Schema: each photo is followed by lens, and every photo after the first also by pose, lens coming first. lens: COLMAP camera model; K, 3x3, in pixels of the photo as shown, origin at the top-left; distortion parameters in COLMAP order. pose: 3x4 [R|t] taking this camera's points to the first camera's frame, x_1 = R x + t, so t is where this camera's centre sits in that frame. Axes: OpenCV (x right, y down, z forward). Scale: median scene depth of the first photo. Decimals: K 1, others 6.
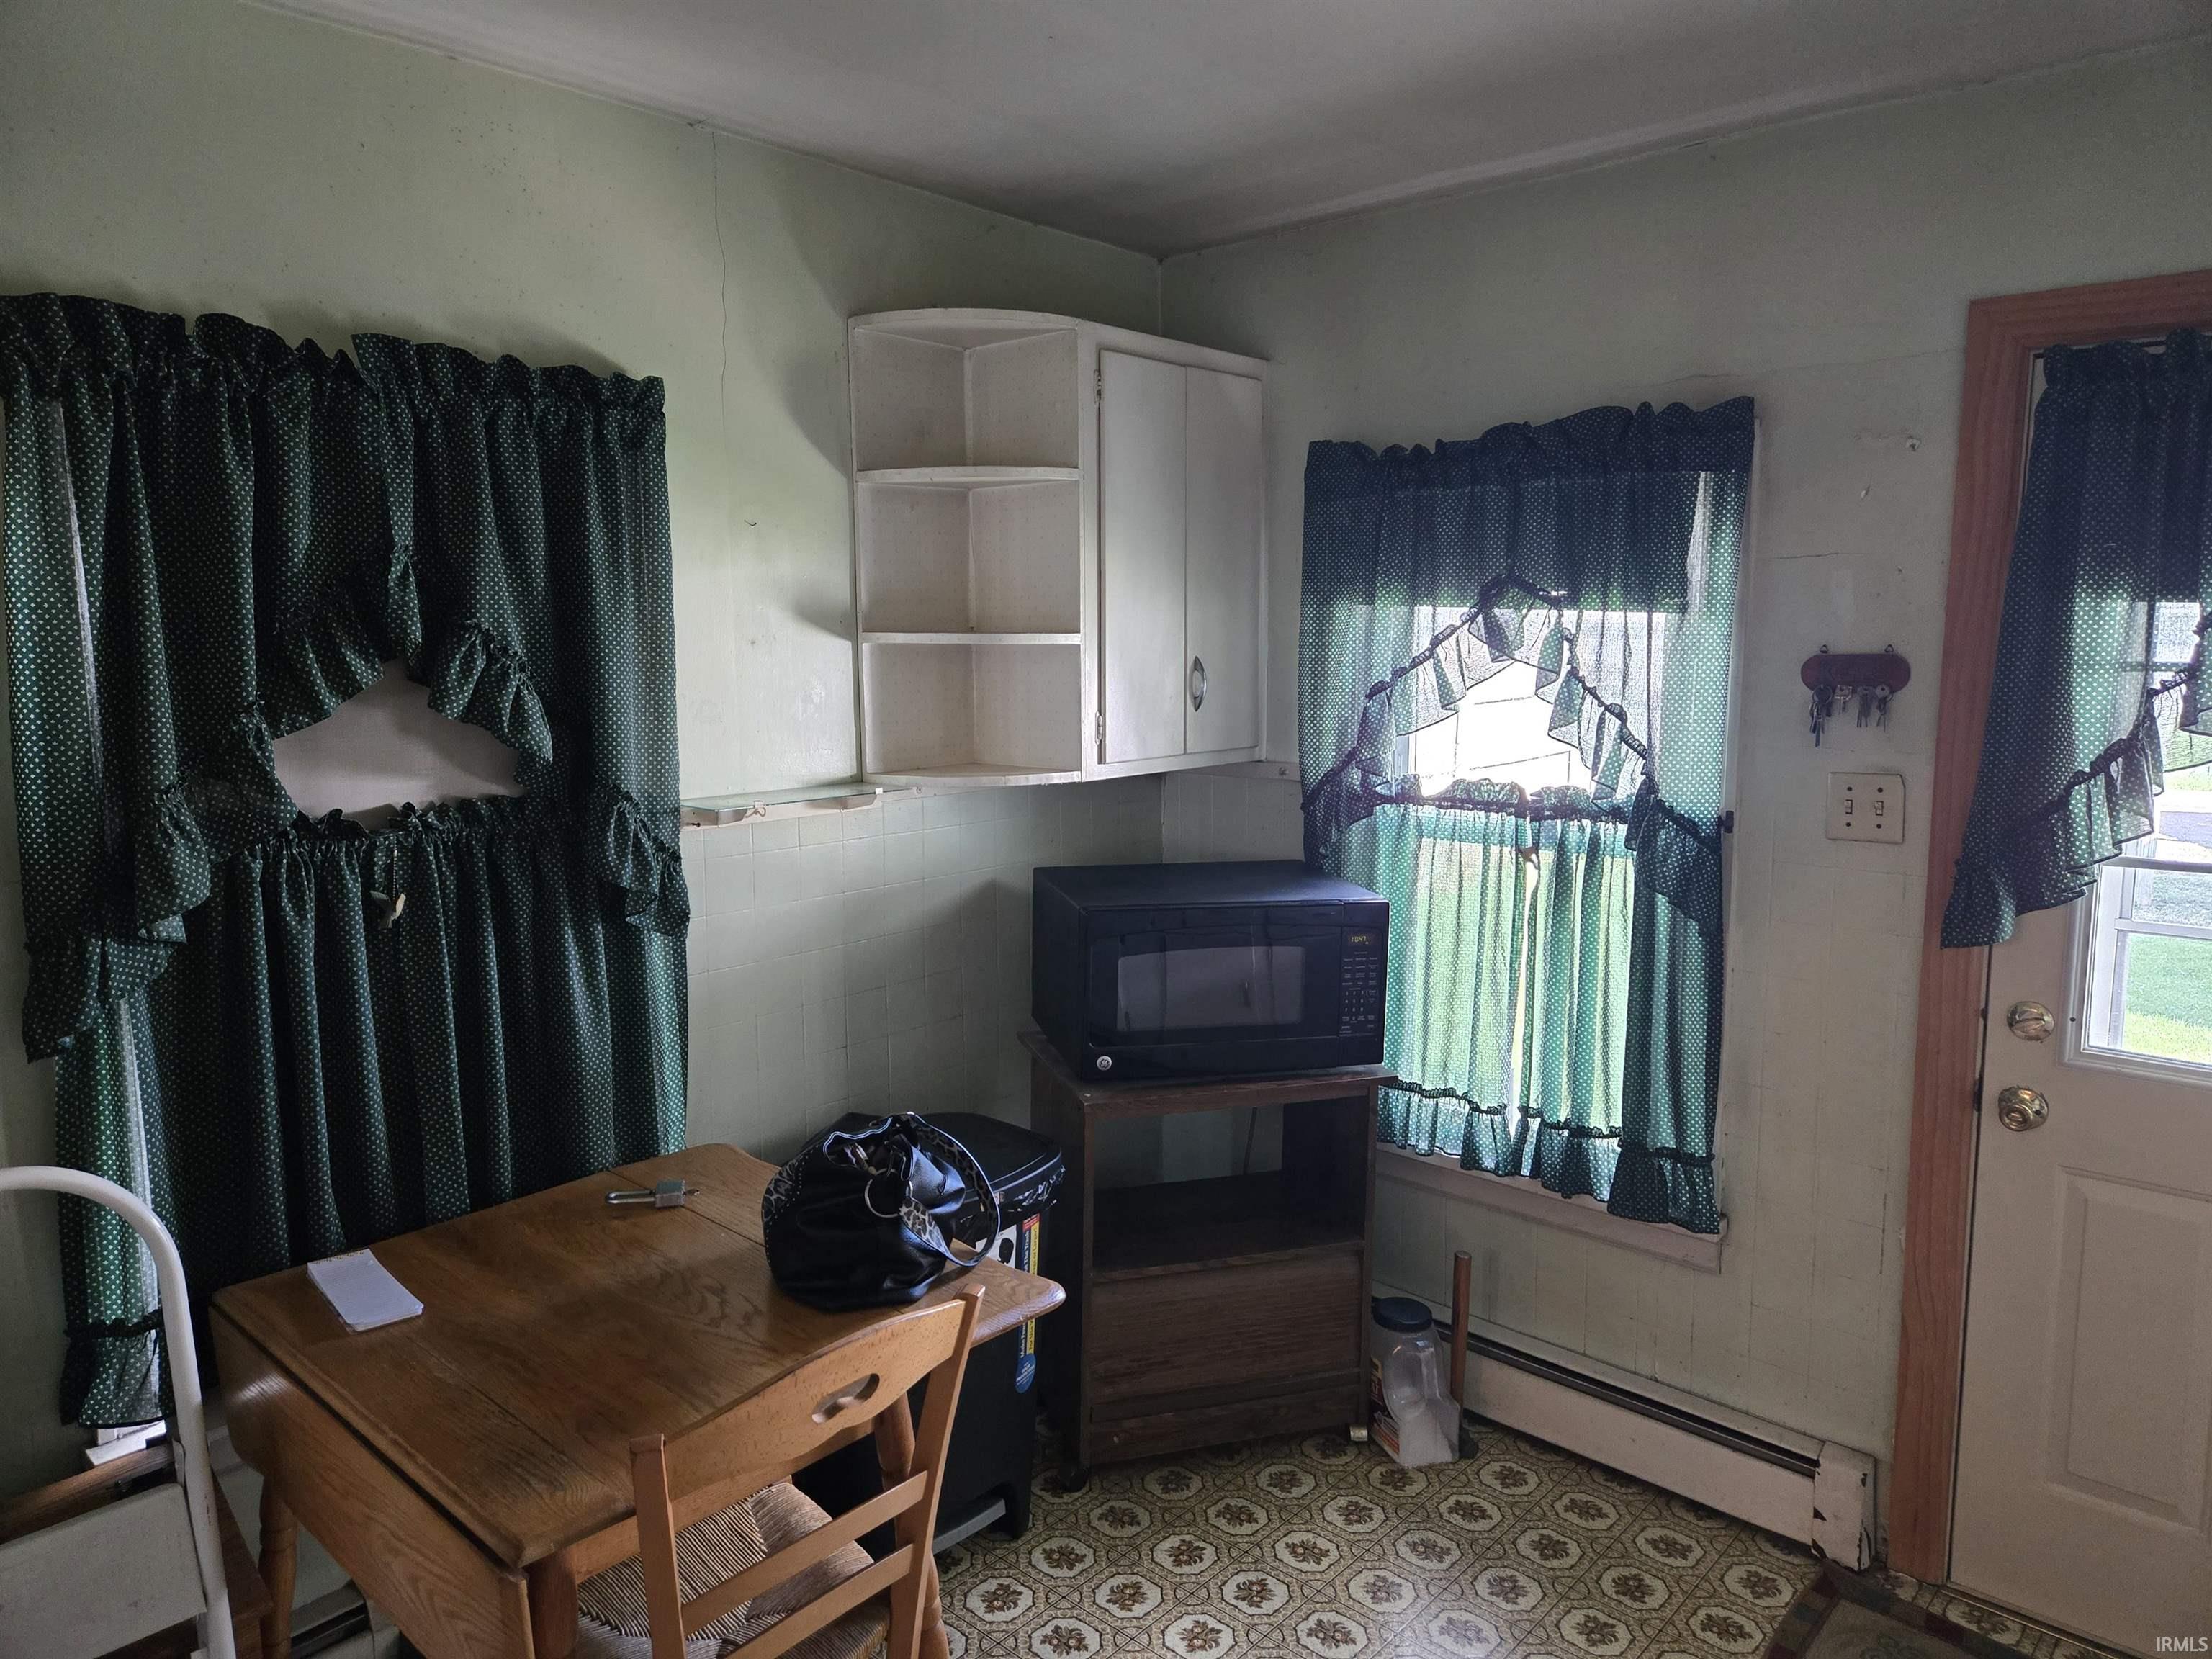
lens RADIAL K [[1474.4, 0, 1104.5], [0, 1474.4, 818.1], [0, 0, 1]] dist [0.076237, -0.064237]
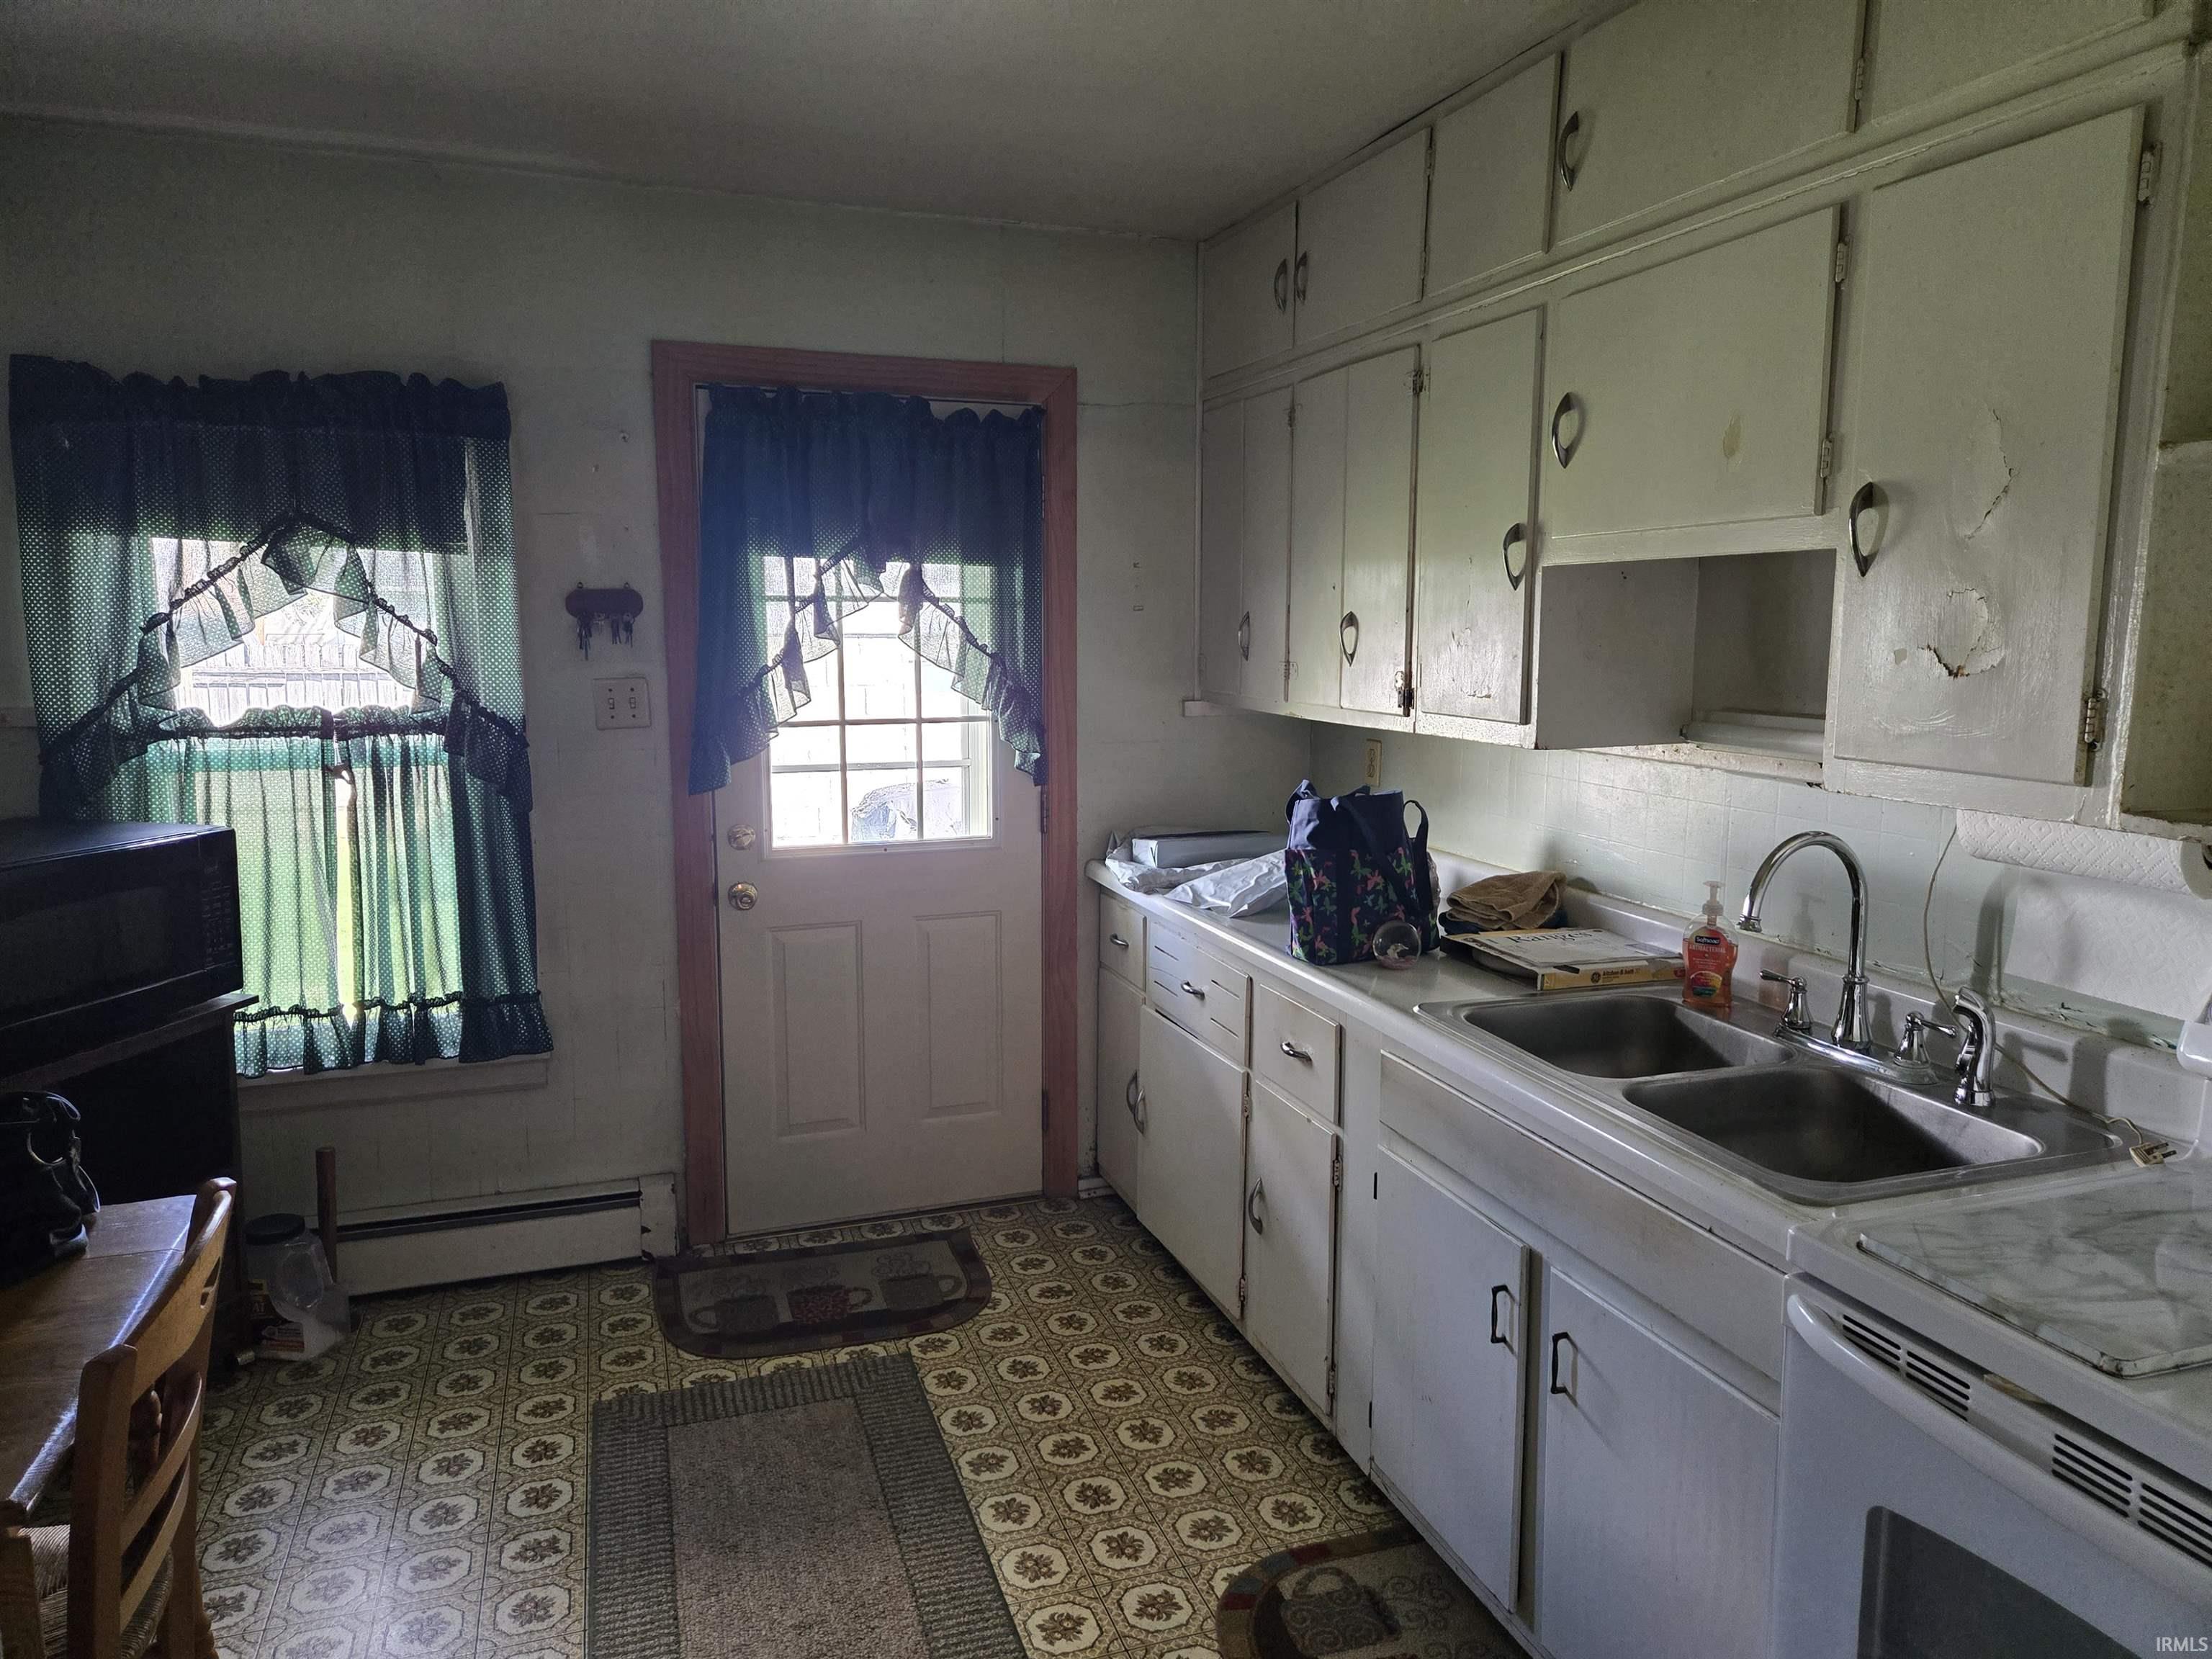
lens RADIAL K [[1474.4, 0, 1104.5], [0, 1474.4, 818.1], [0, 0, 1]] dist [0.076237, -0.064237]
pose [[0.480076, -0.122533, 0.868627, -0.426556], [0.109481, 0.990824, 0.079262, 0.034202], [-0.870368, 0.057047, 0.489086, -0.032917]]
